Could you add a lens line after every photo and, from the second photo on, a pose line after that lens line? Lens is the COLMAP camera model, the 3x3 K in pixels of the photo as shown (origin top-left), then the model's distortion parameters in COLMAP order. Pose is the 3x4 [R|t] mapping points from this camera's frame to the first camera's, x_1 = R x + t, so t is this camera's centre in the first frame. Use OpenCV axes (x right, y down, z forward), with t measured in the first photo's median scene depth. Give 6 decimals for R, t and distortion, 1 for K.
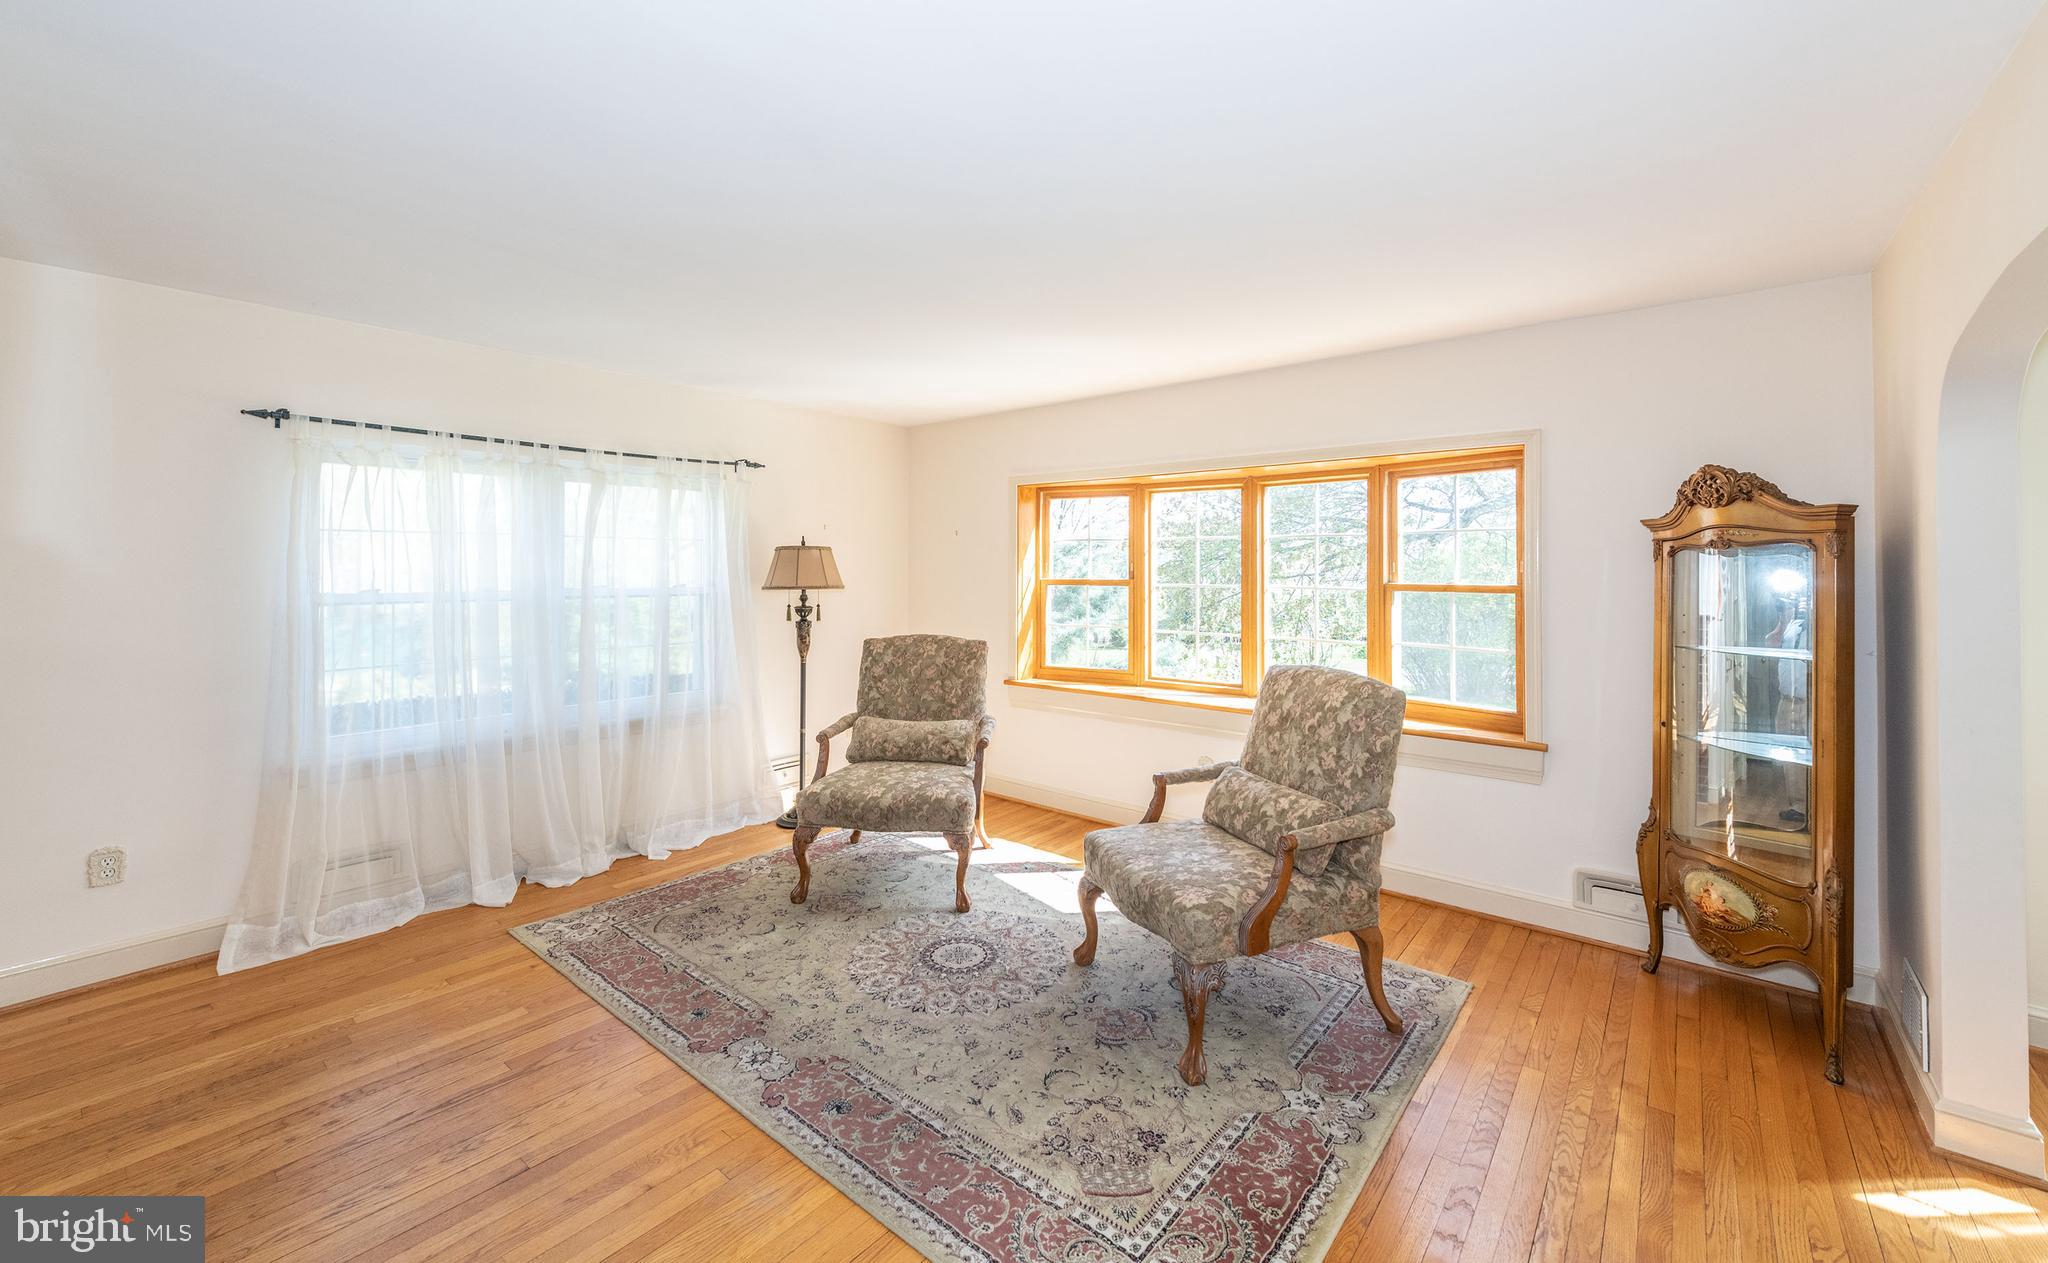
lens RADIAL K [[806.3, 0, 1023.4], [0, 806.3, 557.8], [0, 0, 1]] dist [0.011602, 0.000006]
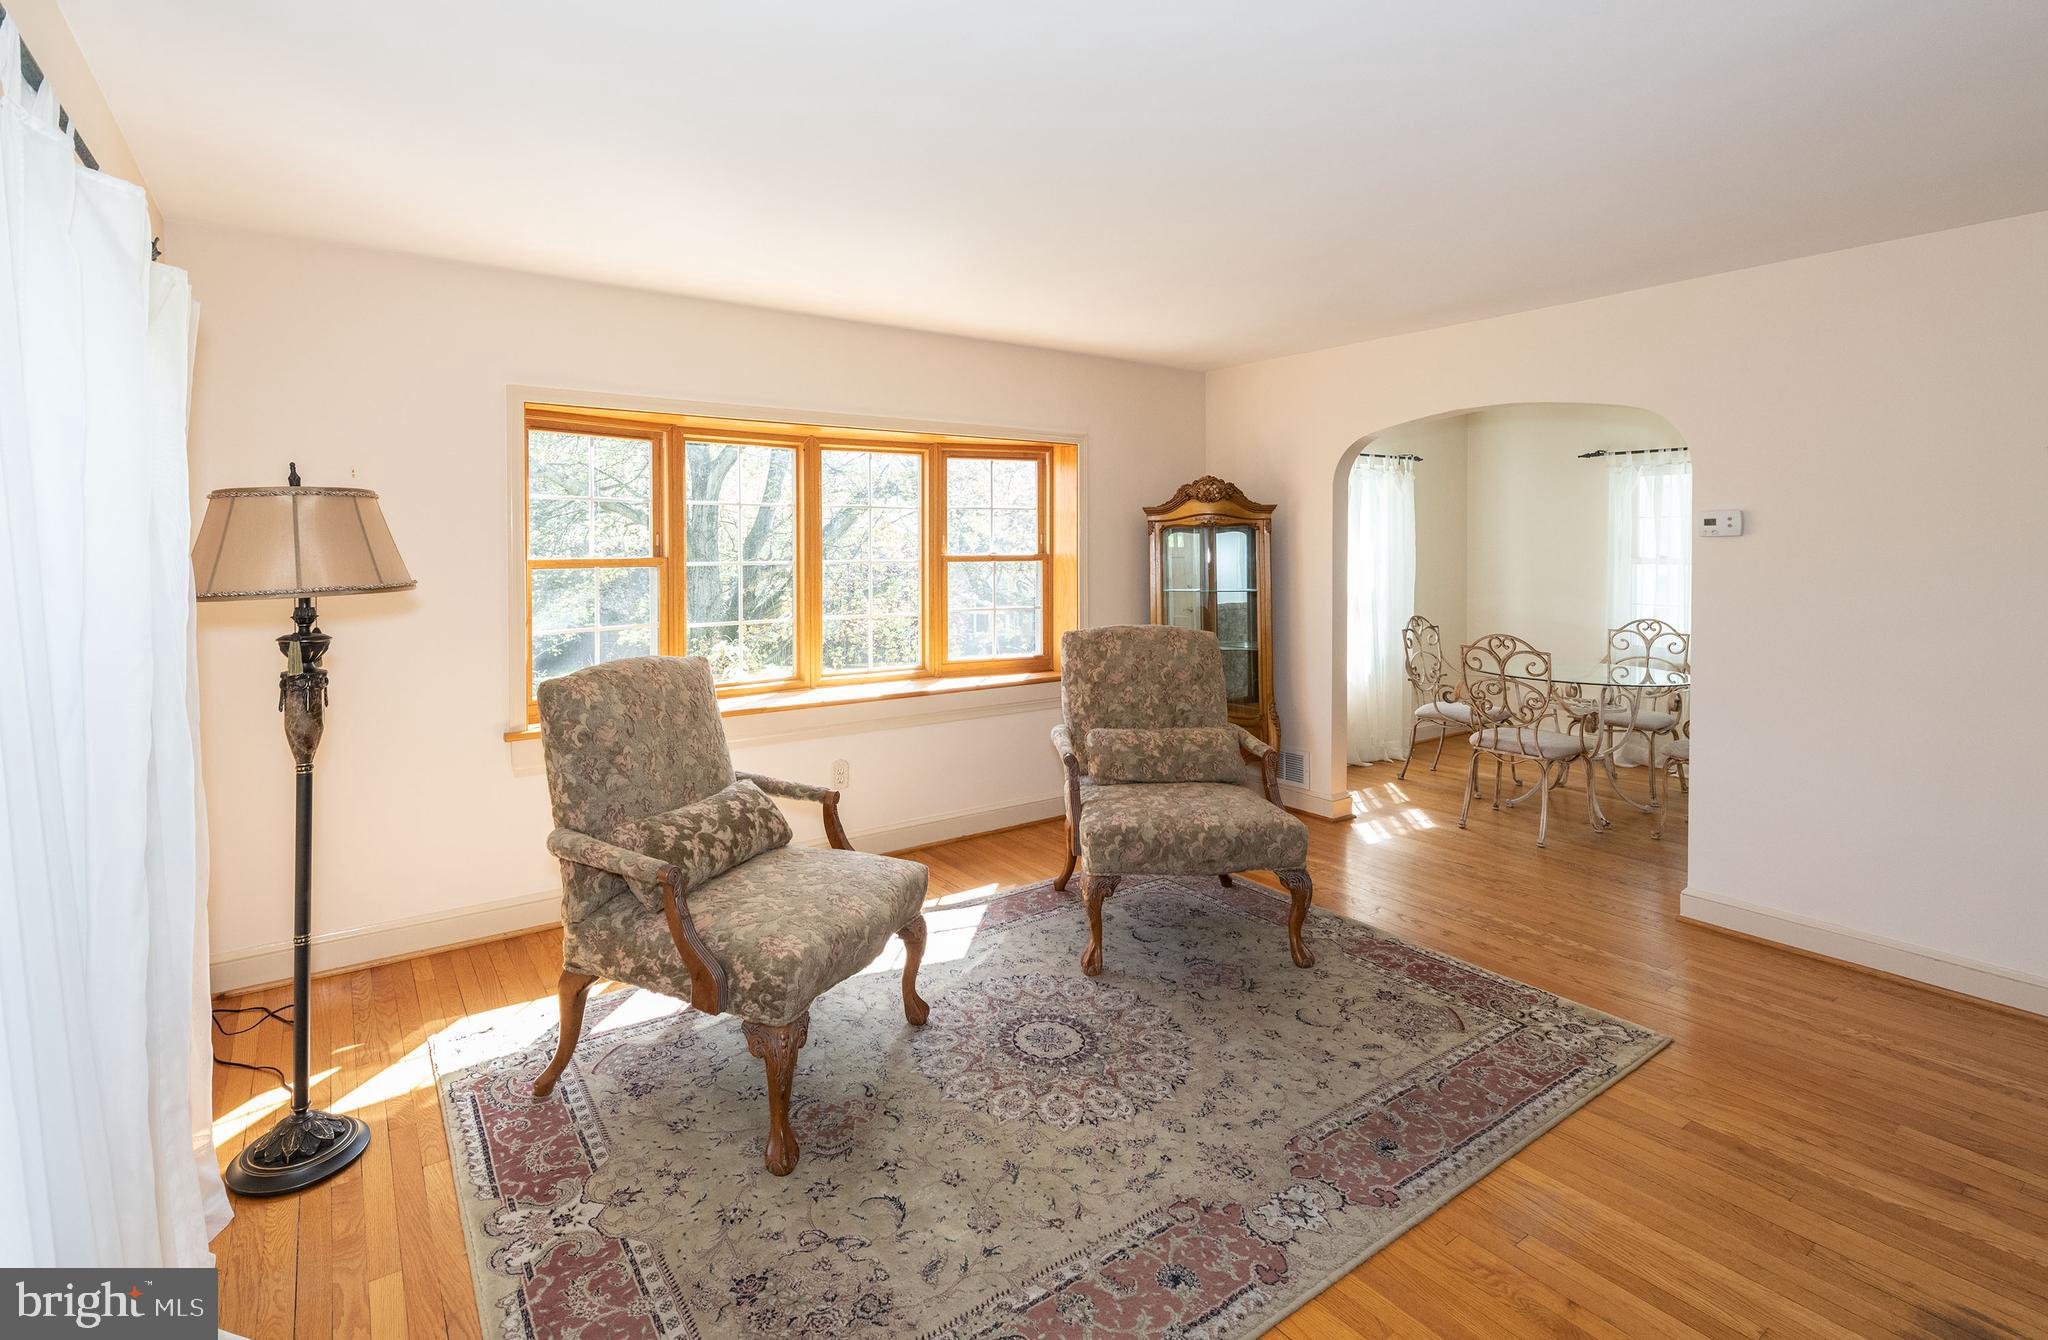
lens RADIAL K [[888.1, 0, 1026.4], [0, 888.1, 546.4], [0, 0, 1]] dist [0.010548, -0.000637]
pose [[0.296584, -0.006657, 0.954983, -0.953974], [-0.007815, 0.999925, 0.009397, 0.012313], [-0.954975, -0.010251, 0.296510, 0.820870]]
